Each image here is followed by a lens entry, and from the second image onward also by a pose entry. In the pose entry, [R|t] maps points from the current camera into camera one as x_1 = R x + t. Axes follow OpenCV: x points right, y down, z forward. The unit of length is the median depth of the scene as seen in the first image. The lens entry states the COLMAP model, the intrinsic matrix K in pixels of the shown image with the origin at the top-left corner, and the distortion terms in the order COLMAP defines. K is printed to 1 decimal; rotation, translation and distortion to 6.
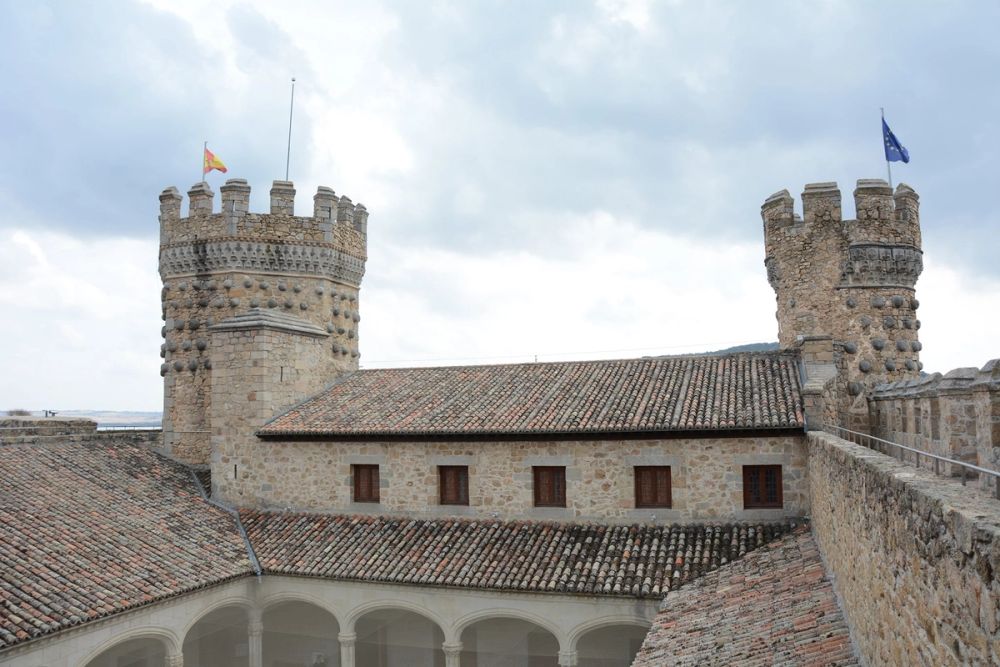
lens RADIAL K [[759.7, 0, 502.4], [0, 759.7, 344.3], [0, 0, 1]] dist [-0.151417, 0.117813]
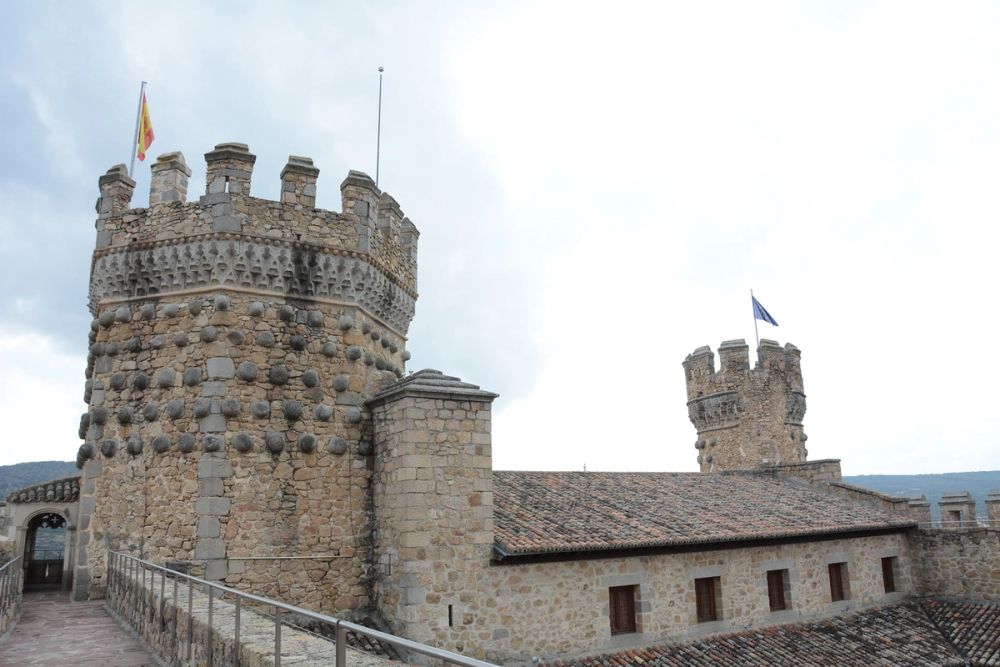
lens RADIAL K [[759.7, 0, 502.4], [0, 759.7, 344.3], [0, 0, 1]] dist [-0.151417, 0.117813]
pose [[0.645959, 0.178020, 0.742325, -0.873331], [-0.053365, 0.980580, -0.188720, 0.061676], [-0.761505, 0.082291, 0.642914, 0.545581]]
